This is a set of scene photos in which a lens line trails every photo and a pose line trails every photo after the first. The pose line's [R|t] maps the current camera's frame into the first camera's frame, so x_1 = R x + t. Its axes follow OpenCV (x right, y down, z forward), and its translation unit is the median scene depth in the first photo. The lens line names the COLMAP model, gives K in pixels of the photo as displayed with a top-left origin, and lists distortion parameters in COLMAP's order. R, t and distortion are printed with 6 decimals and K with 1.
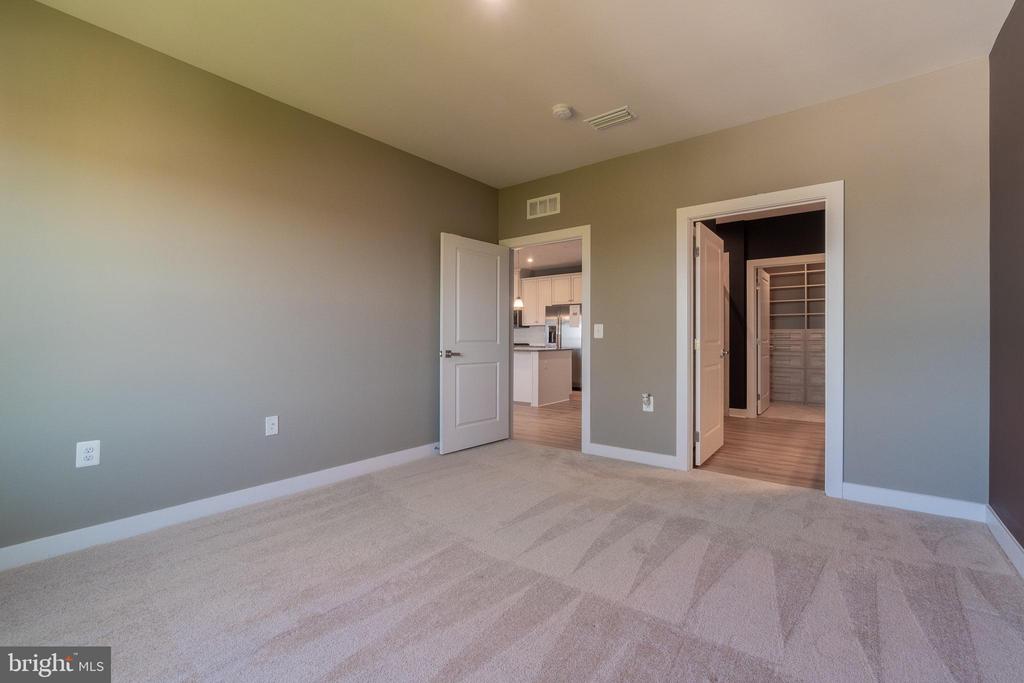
lens RADIAL K [[444.7, 0, 501.3], [0, 444.7, 337.0], [0, 0, 1]] dist [0.000290, -0.000114]
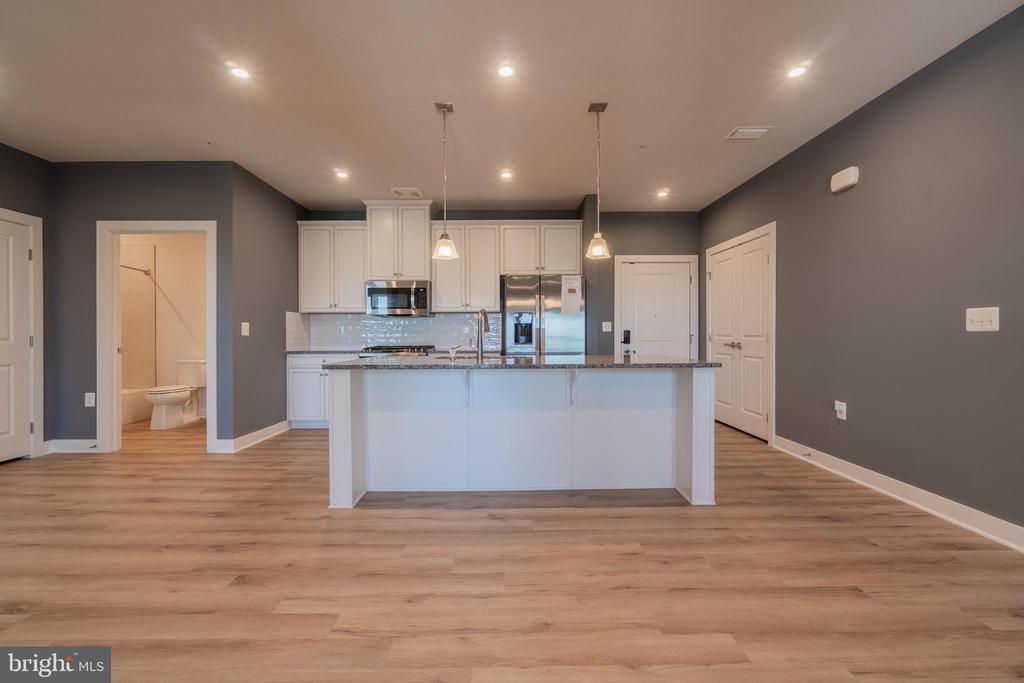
lens RADIAL K [[443.2, 0, 505.0], [0, 443.2, 339.7], [0, 0, 1]] dist [-0.002812, -0.000346]
pose [[0.778749, -0.008157, 0.627282, -0.231732], [0.002561, 0.999948, 0.009824, 0.002739], [-0.627330, -0.006044, 0.778730, 0.592693]]
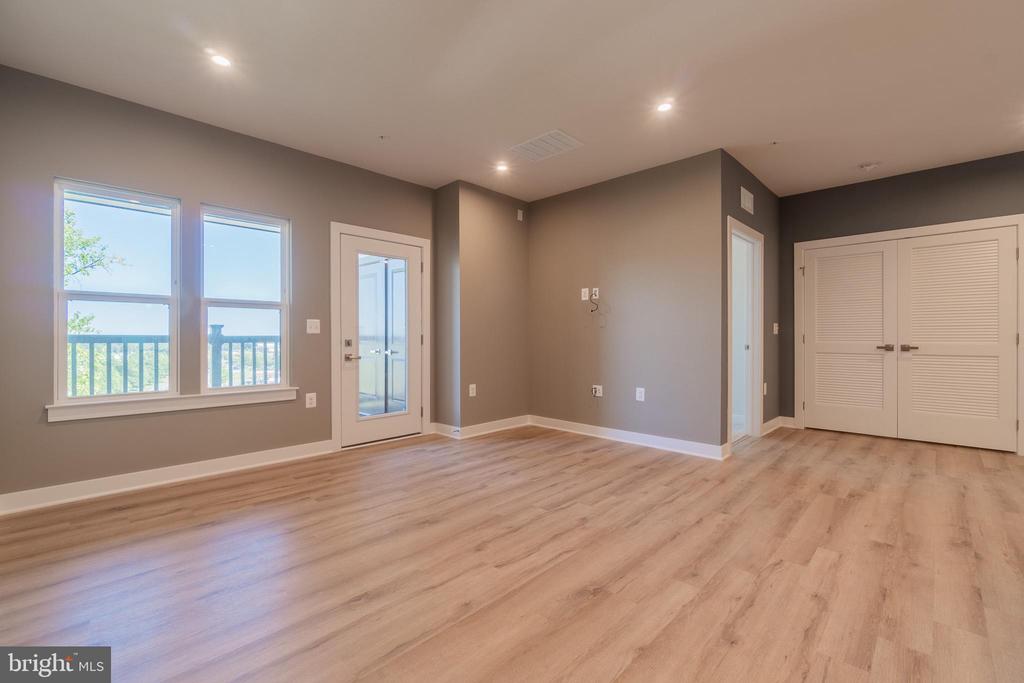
lens RADIAL K [[443.4, 0, 512.2], [0, 443.4, 337.8], [0, 0, 1]] dist [-0.000951, 0.000115]
pose [[-0.089826, 0.004592, -0.995947, 0.062034], [0.004168, 0.999982, 0.004234, 0.001543], [0.995949, -0.003771, -0.089844, 0.650746]]
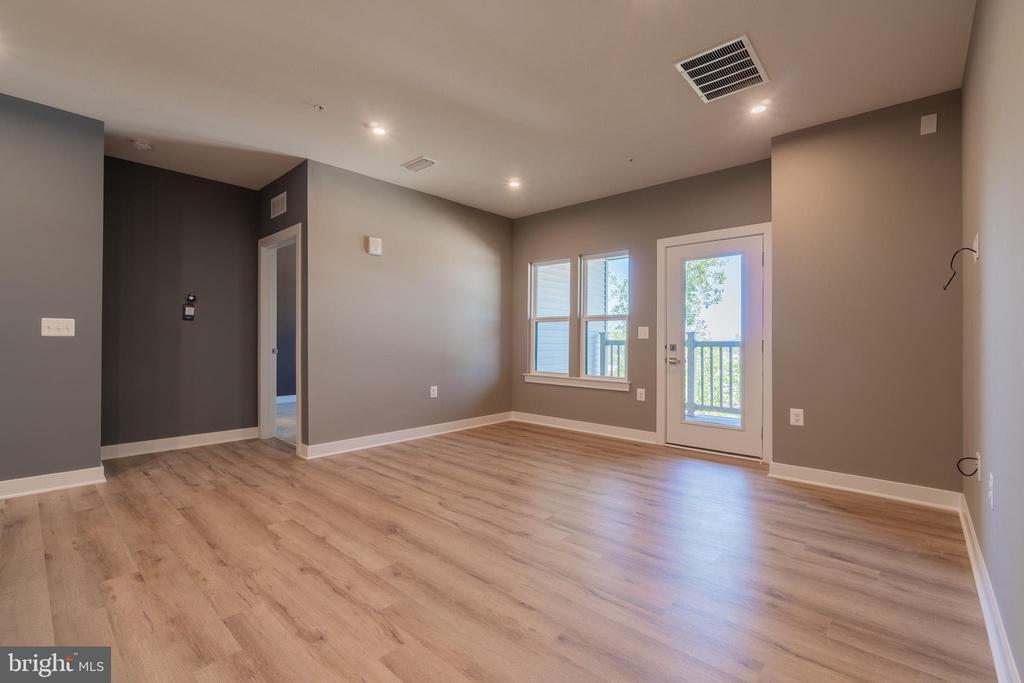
lens RADIAL K [[447.4, 0, 525.0], [0, 447.4, 340.3], [0, 0, 1]] dist [-0.001632, -0.000022]
pose [[-0.999035, -0.005346, 0.043583, -0.230053], [-0.005517, 0.999978, -0.003802, 0.002905], [-0.043562, -0.004039, -0.999043, 0.935595]]
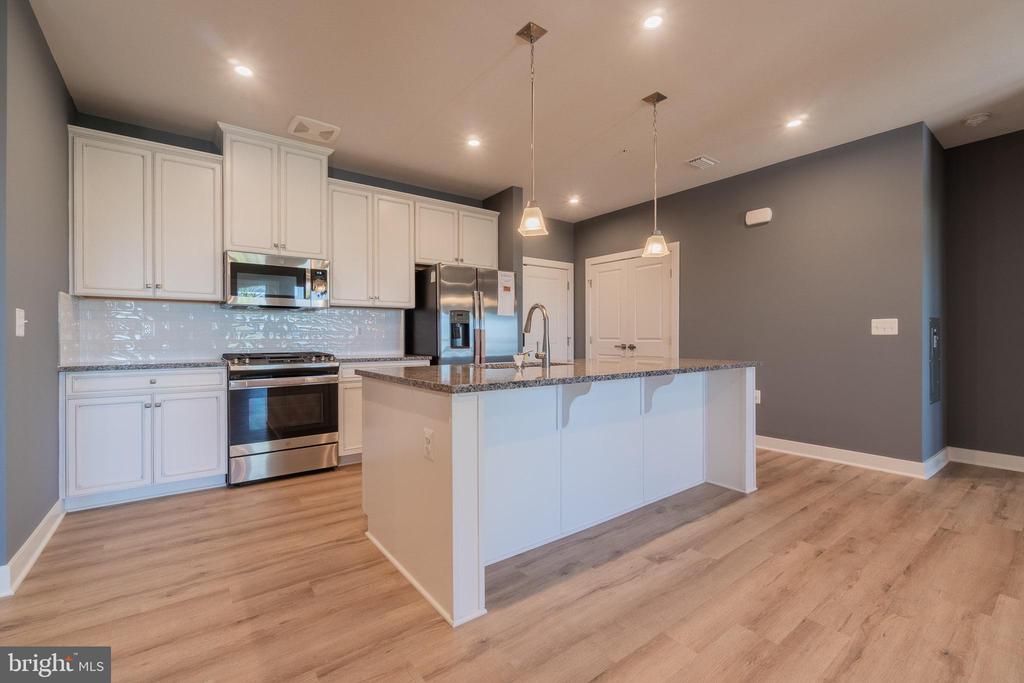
lens RADIAL K [[443.8, 0, 508.8], [0, 443.8, 340.3], [0, 0, 1]] dist [-0.001496, -0.000157]
pose [[0.246015, -0.005803, 0.969249, -0.302888], [0.000975, 0.999983, 0.005739, 0.003019], [-0.969266, -0.000467, 0.246016, 0.831119]]
